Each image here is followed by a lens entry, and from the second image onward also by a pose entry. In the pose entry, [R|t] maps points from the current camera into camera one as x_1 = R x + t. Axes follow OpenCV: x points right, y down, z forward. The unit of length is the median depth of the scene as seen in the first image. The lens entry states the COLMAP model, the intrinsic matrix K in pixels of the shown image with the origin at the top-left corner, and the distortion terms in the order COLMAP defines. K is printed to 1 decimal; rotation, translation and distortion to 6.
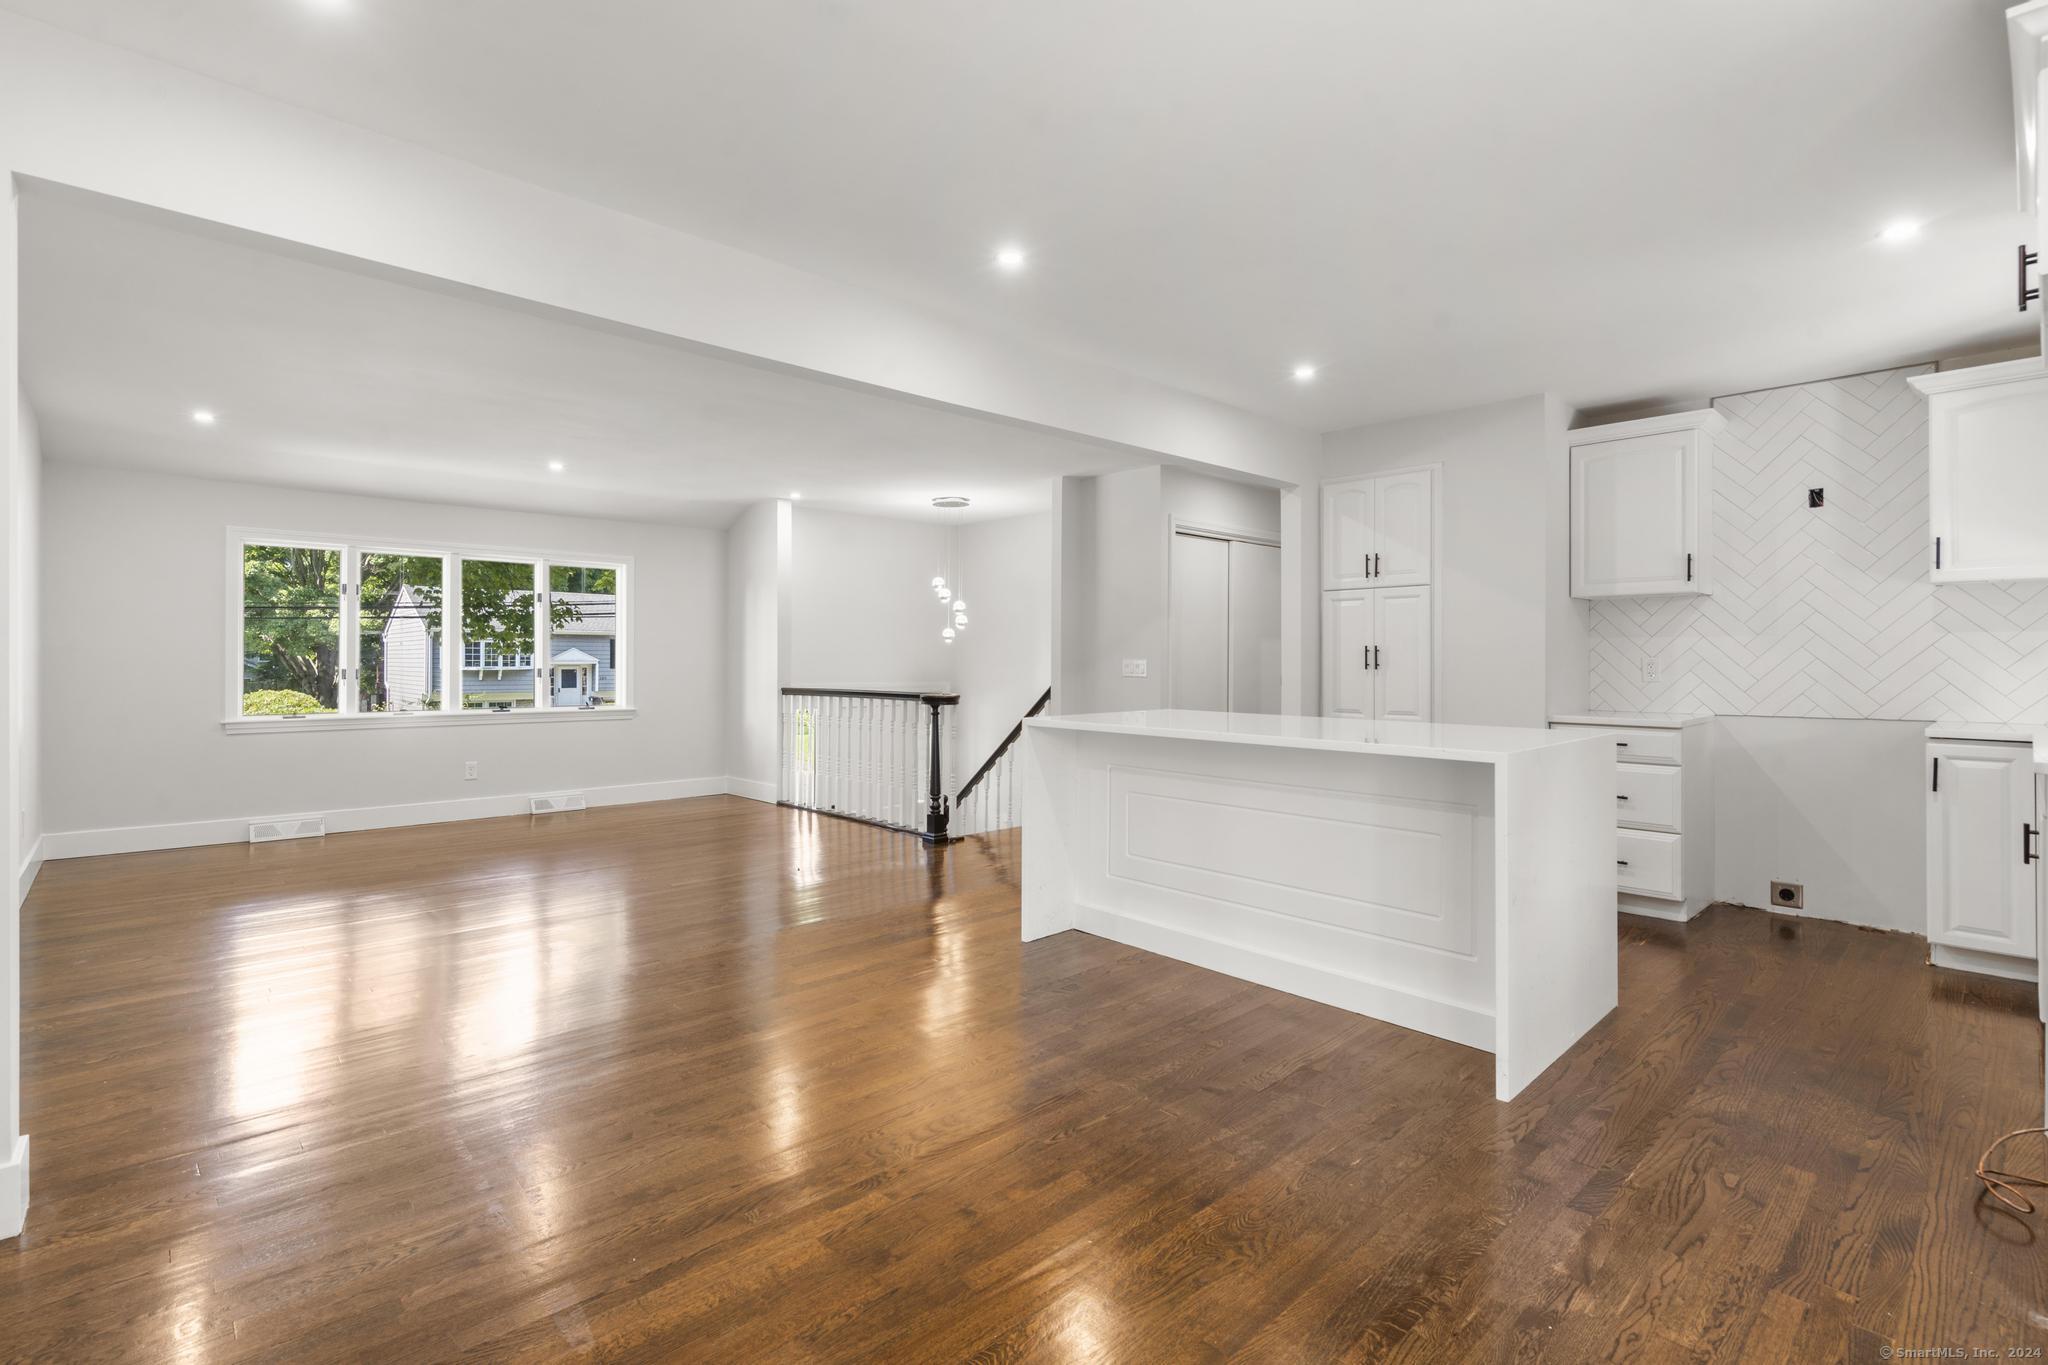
lens RADIAL K [[934.3, 0, 995.8], [0, 934.3, 659.9], [0, 0, 1]] dist [0.002750, 0.000839]
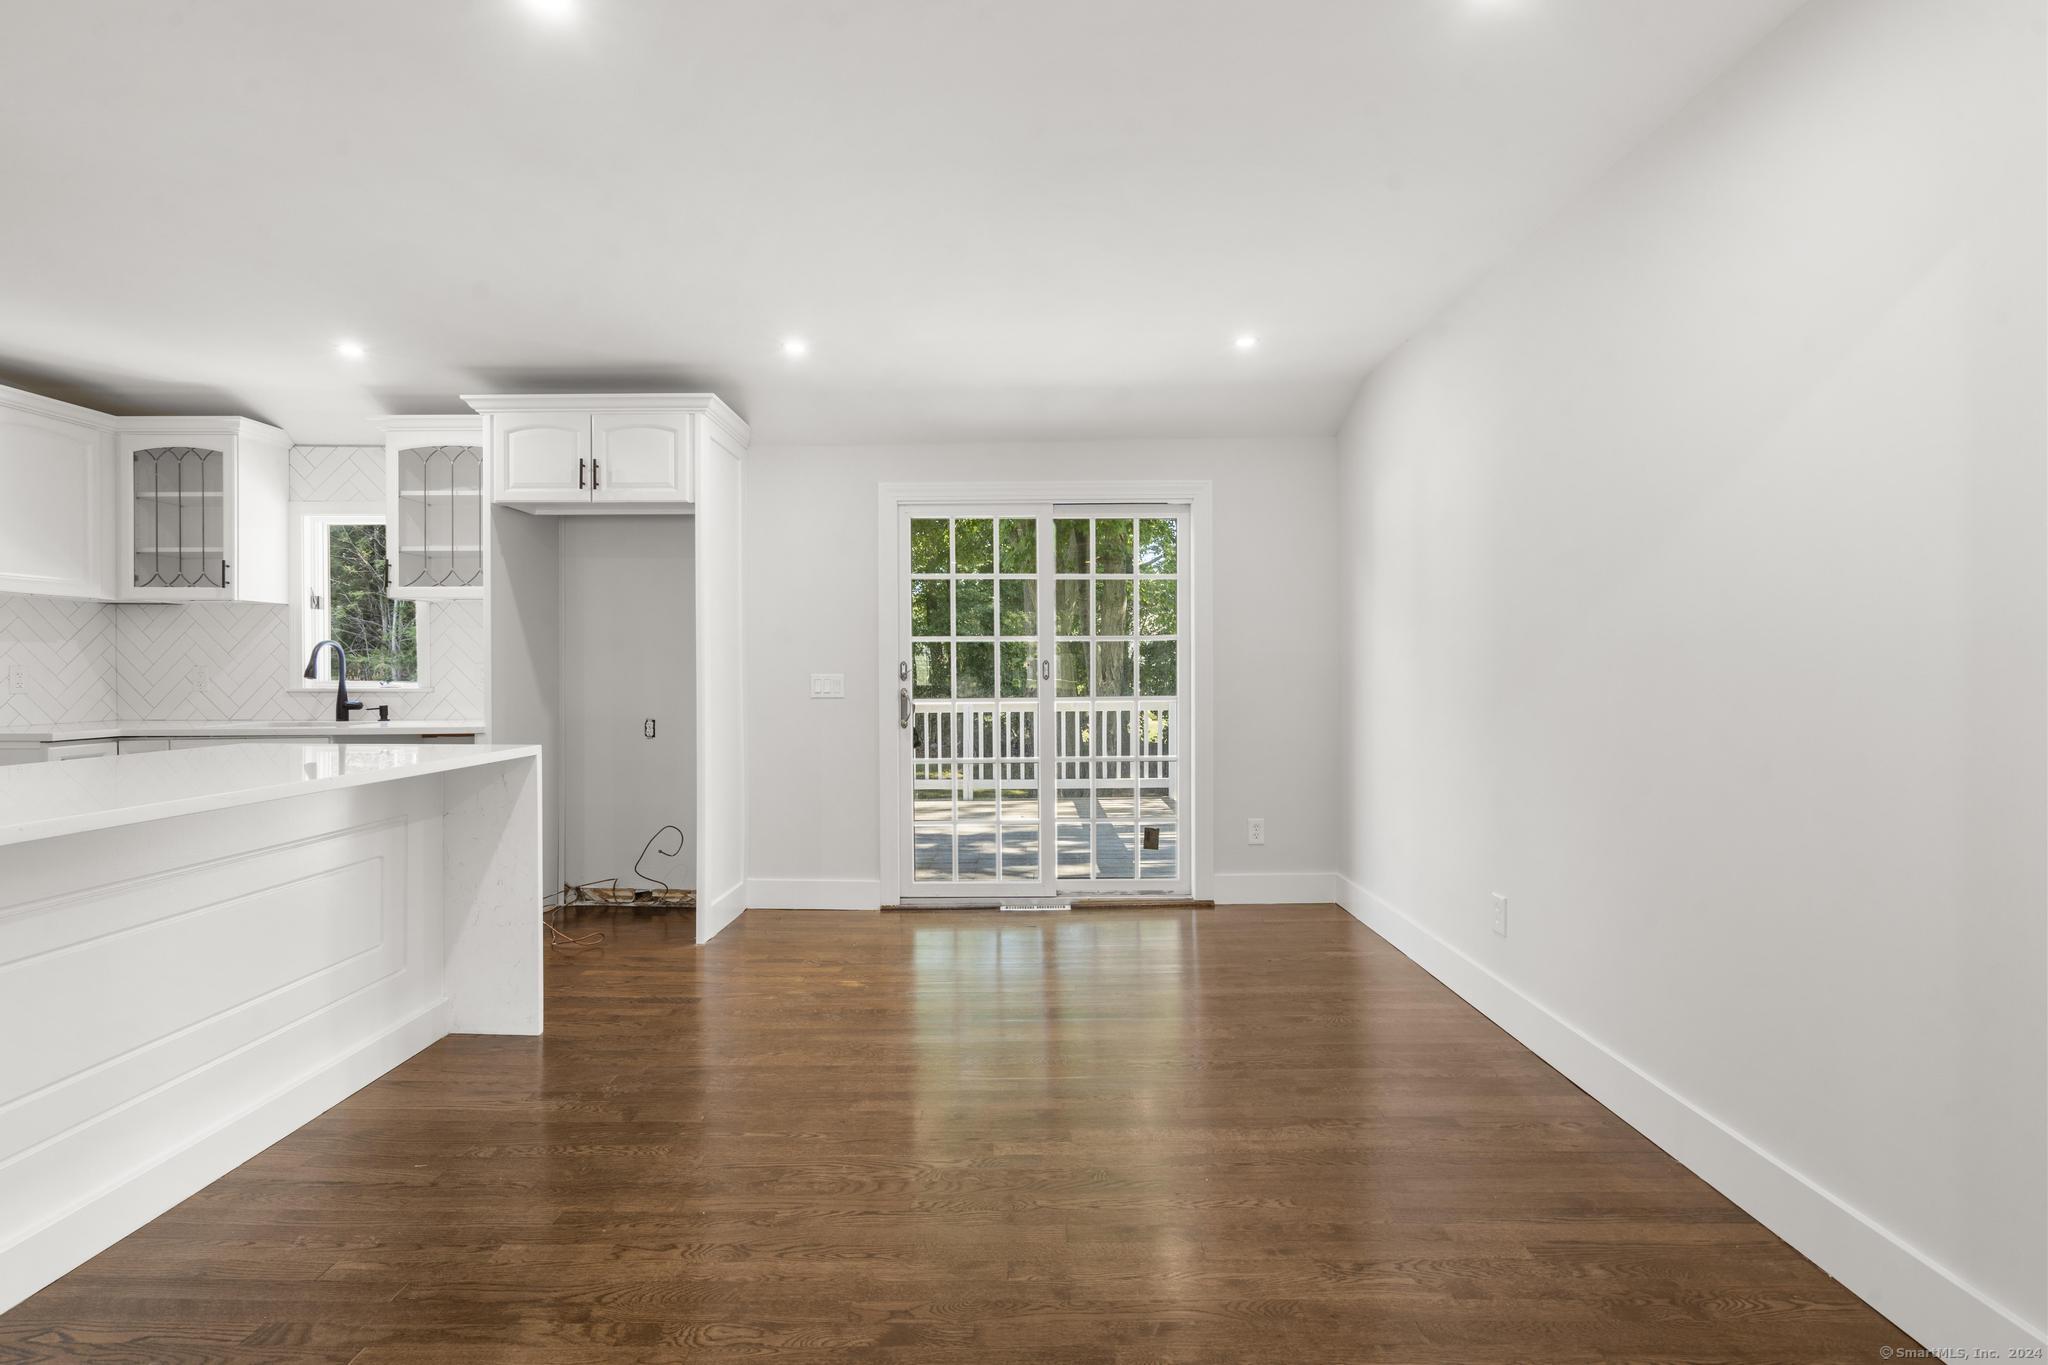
lens RADIAL K [[920.3, 0, 1027.9], [0, 920.3, 671.3], [0, 0, 1]] dist [0.000409, 0.000993]
pose [[-0.745046, -0.006213, 0.666985, -0.236567], [-0.003281, 0.999979, 0.005650, -0.002962], [-0.667005, 0.002021, -0.745050, 0.479369]]
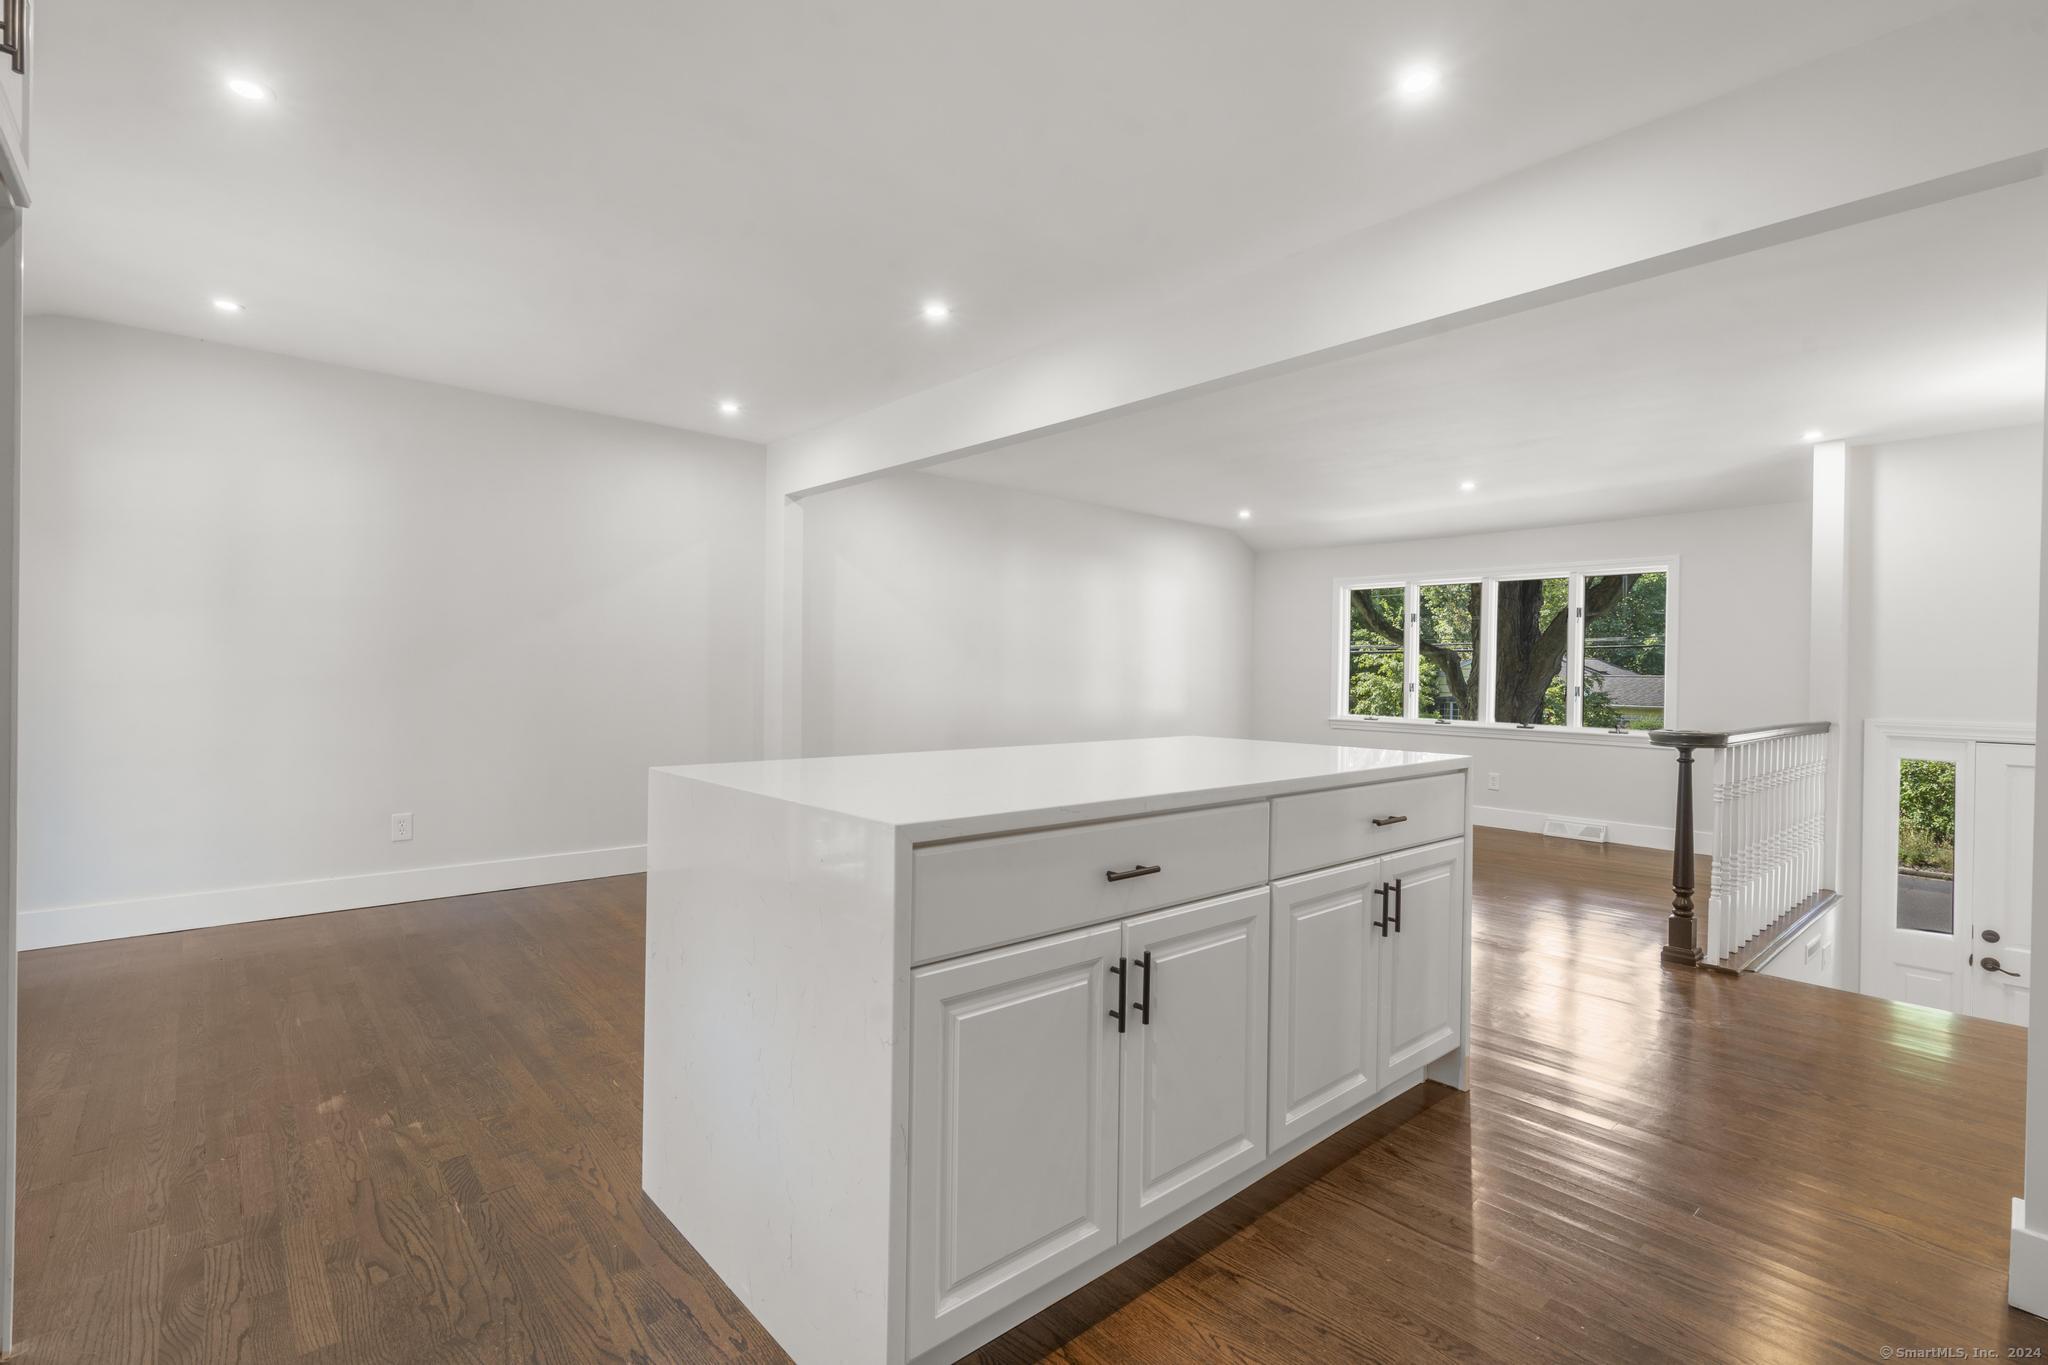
lens RADIAL K [[920.3, 0, 1027.9], [0, 920.3, 671.3], [0, 0, 1]] dist [0.000409, 0.000993]
pose [[0.000563, -0.001266, -0.999999, 0.443596], [-0.015666, 0.999876, -0.001274, 0.003546], [0.999877, 0.015667, 0.000543, 0.434000]]
